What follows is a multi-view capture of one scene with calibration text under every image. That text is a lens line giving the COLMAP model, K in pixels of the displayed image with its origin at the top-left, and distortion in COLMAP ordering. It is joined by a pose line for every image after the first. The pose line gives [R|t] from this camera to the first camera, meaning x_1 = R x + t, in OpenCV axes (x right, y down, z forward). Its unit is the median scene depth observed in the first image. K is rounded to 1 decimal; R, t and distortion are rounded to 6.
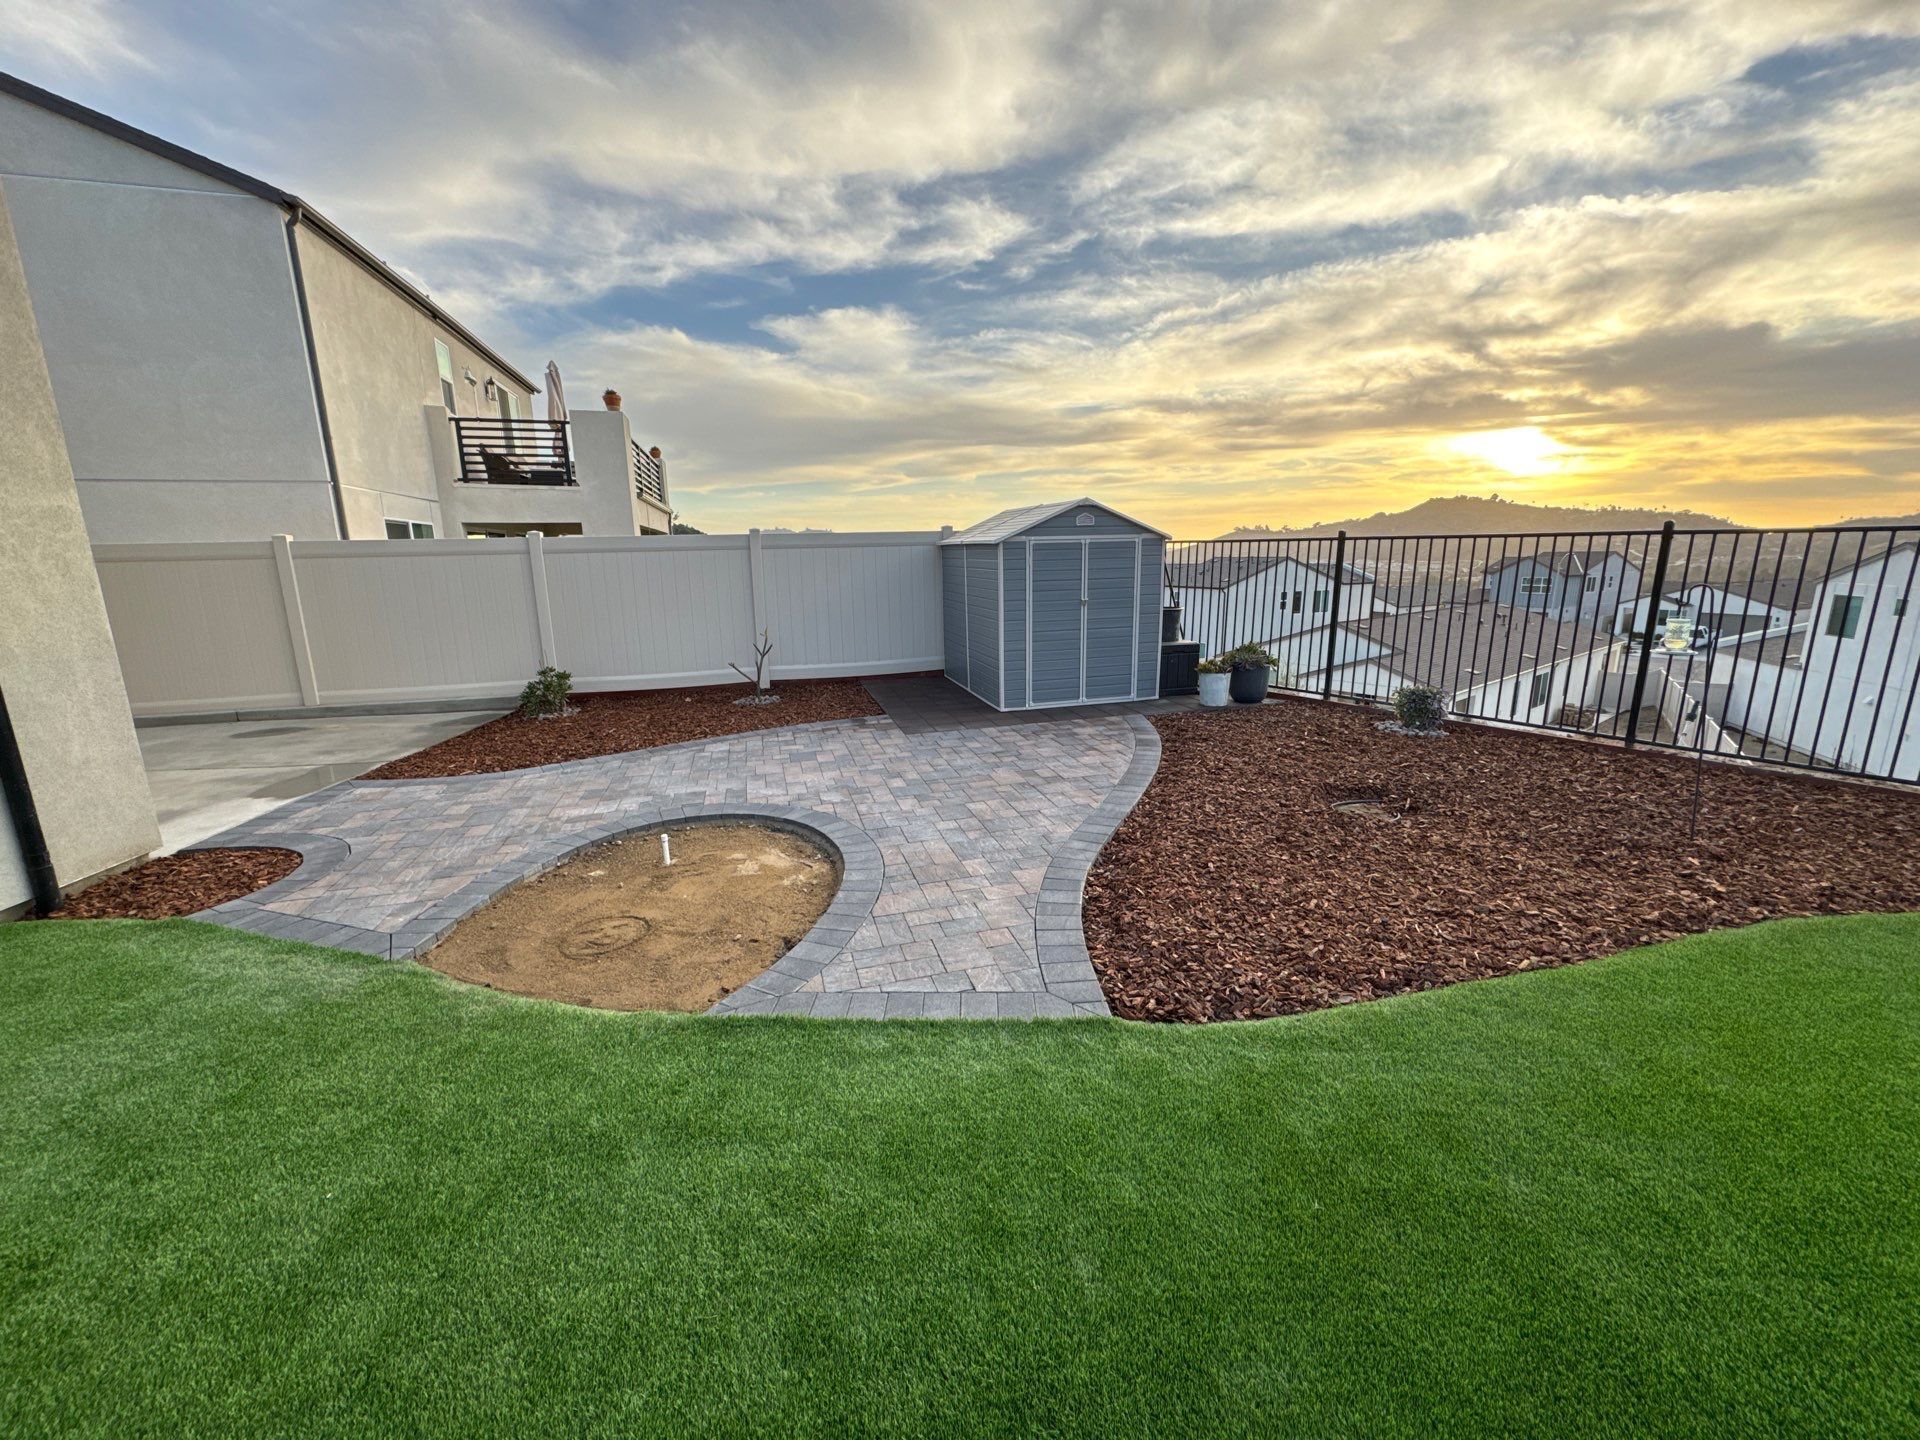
lens RADIAL K [[753.4, 0, 952.8], [0, 753.4, 715.0], [0, 0, 1]] dist [0.010725, 0.000005]
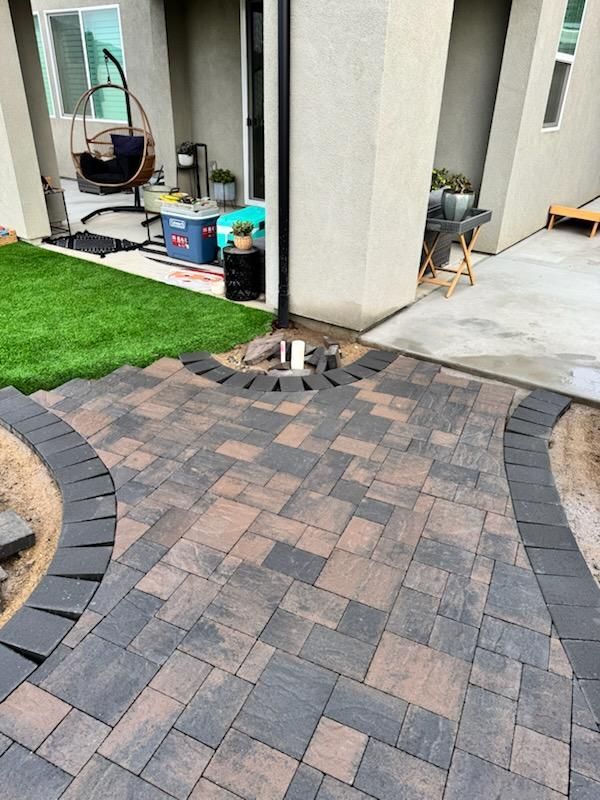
lens RADIAL K [[556.9, 0, 300.0], [0, 556.9, 400.0], [0, 0, 1]] dist [0.073031, -0.091811]
pose [[-0.640635, 0.363012, -0.676616, -0.166025], [-0.173450, 0.789995, 0.588067, -0.132281], [0.747999, 0.494095, -0.443134, 0.716183]]
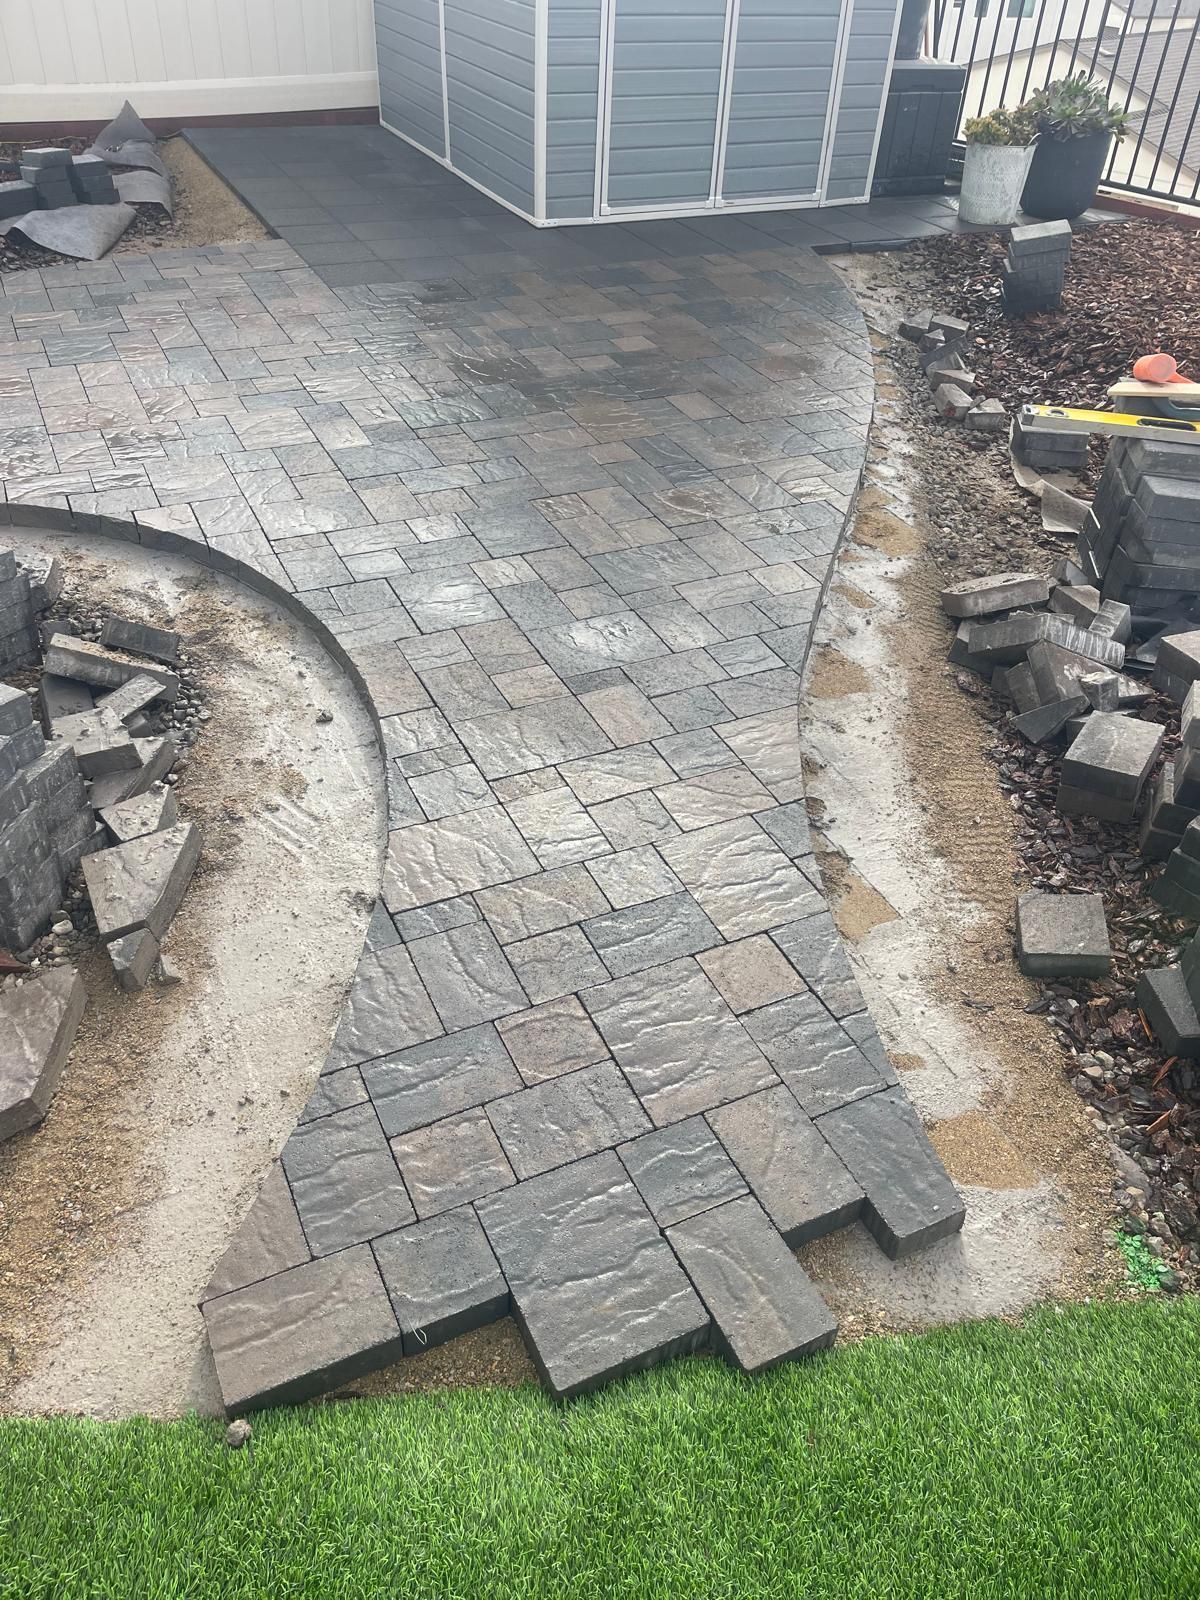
lens RADIAL K [[1204.8, 0, 603.8], [0, 1204.8, 807.4], [0, 0, 1]] dist [0.081510, -0.112668]
pose [[0.981484, -0.059899, 0.181936, -0.044455], [-0.026690, 0.897812, 0.439570, -0.013698], [-0.189674, -0.436287, 0.879590, 0.208312]]
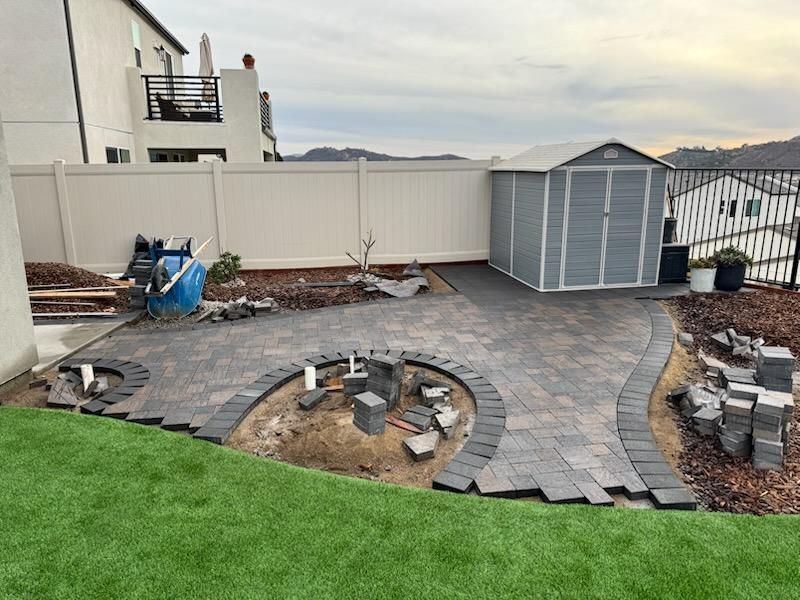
lens RADIAL K [[556.9, 0, 400.0], [0, 556.9, 300.0], [0, 0, 1]] dist [0.073031, -0.091811]
pose [[0.995219, 0.031808, -0.092341, -0.093521], [-0.029731, 0.999275, 0.023781, -0.005910], [0.093030, -0.020922, 0.995443, -0.055141]]
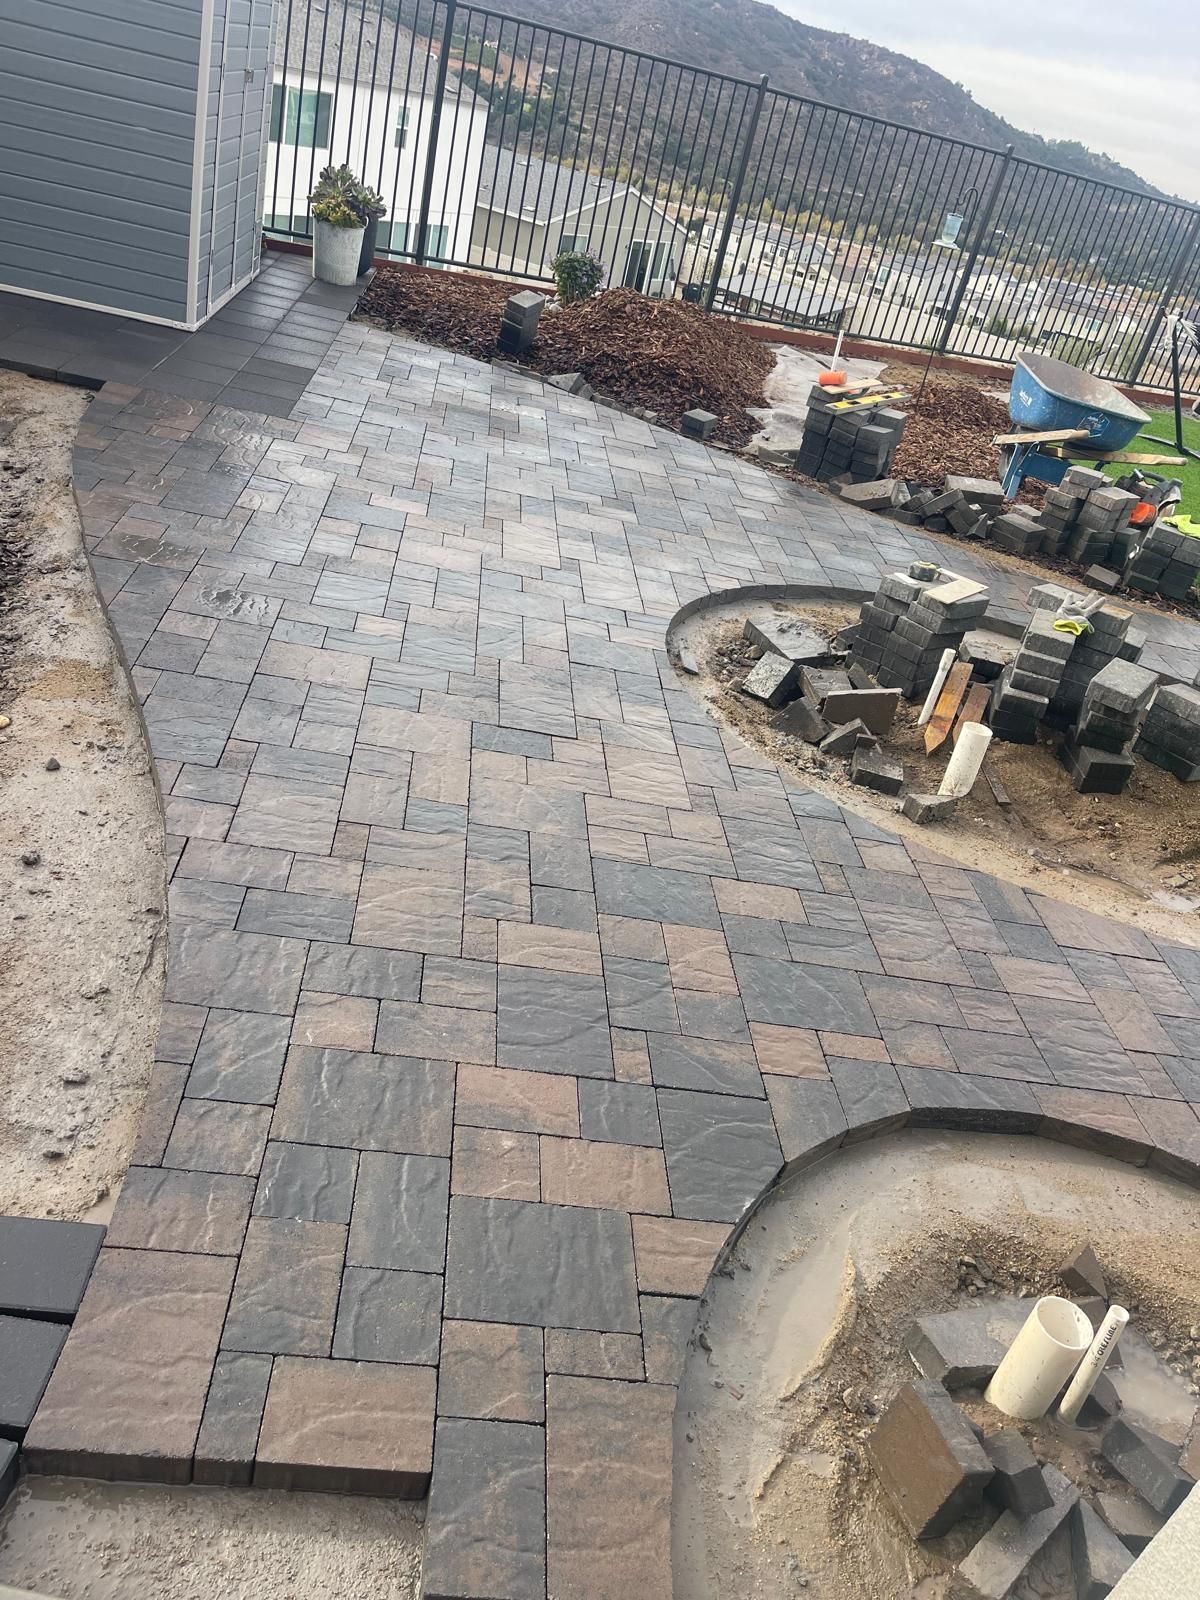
lens RADIAL K [[1204.8, 0, 603.8], [0, 1204.8, 807.4], [0, 0, 1]] dist [0.081510, -0.112668]
pose [[0.183335, -0.447238, 0.875424, -0.629565], [-0.012471, 0.889388, 0.456984, -0.082840], [-0.982971, -0.094699, 0.157479, 0.554212]]
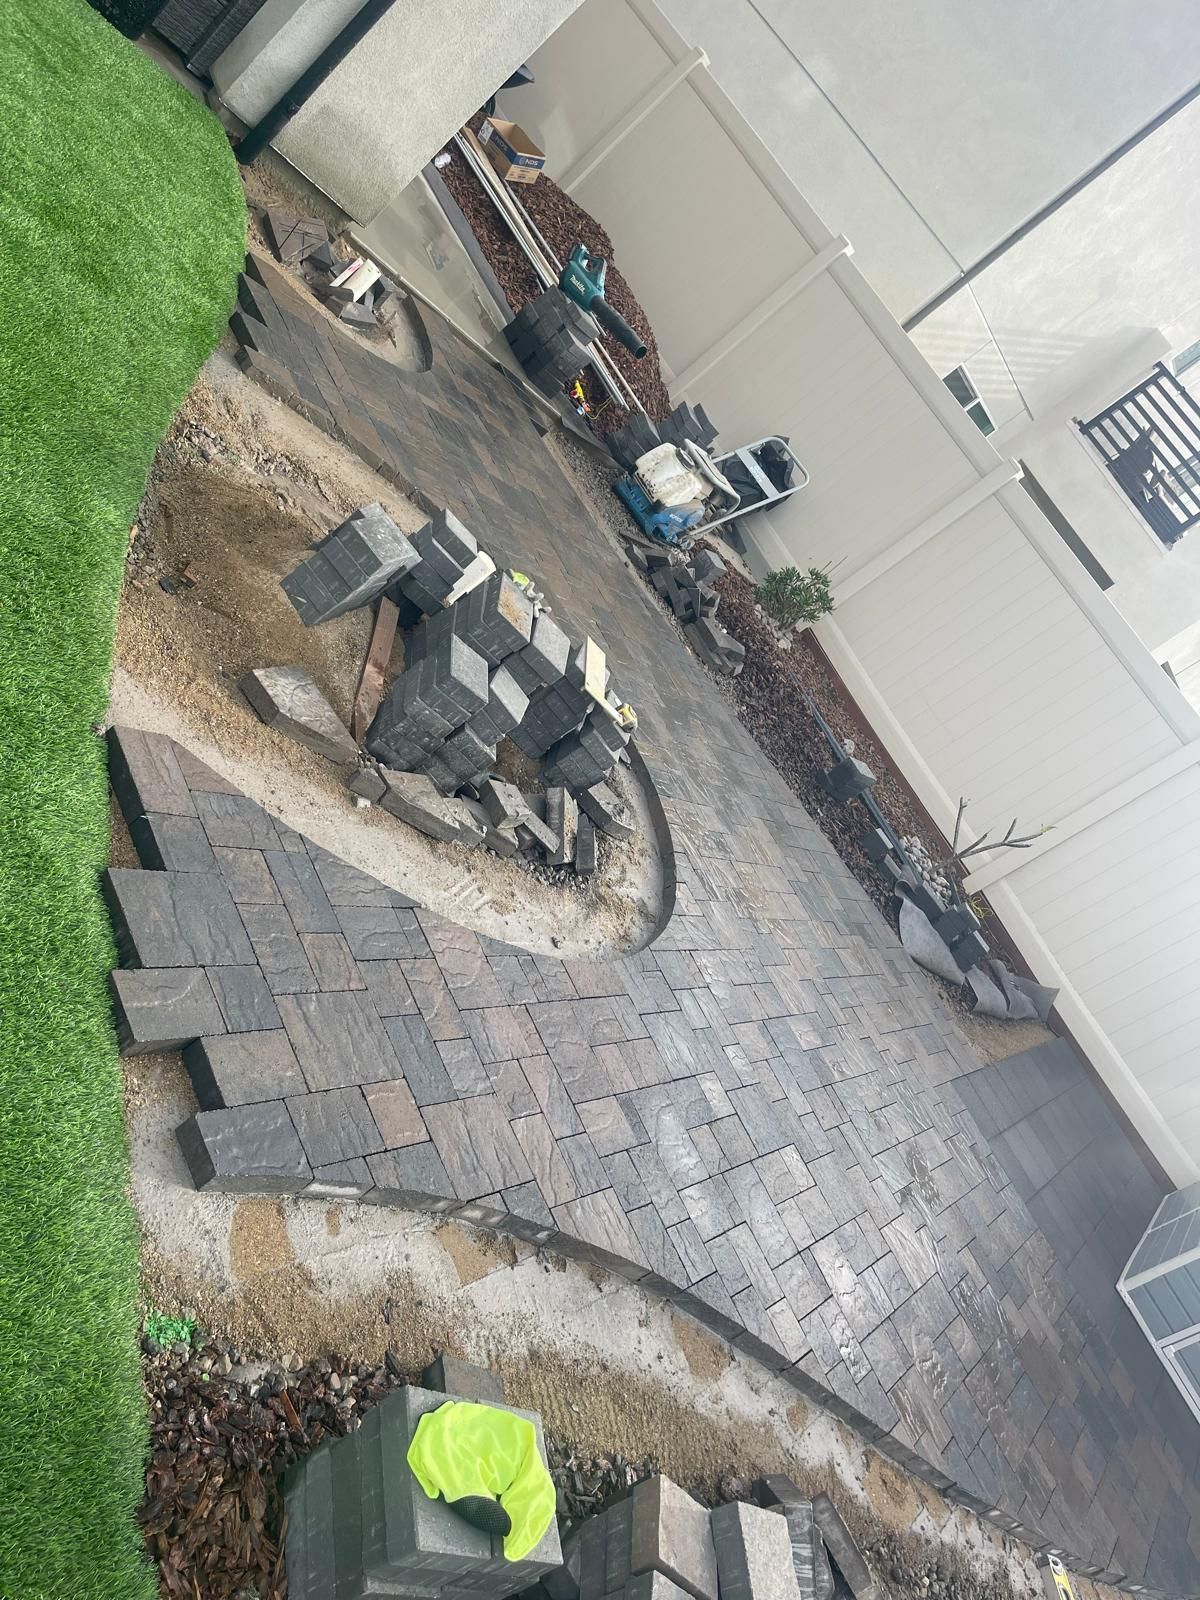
lens RADIAL K [[1204.8, 0, 603.8], [0, 1204.8, 807.4], [0, 0, 1]] dist [0.081510, -0.112668]
pose [[0.284994, 0.785092, -0.549917, 0.140318], [-0.864839, 0.457994, 0.205656, -0.019870], [0.413318, 0.416979, 0.809504, 0.148565]]
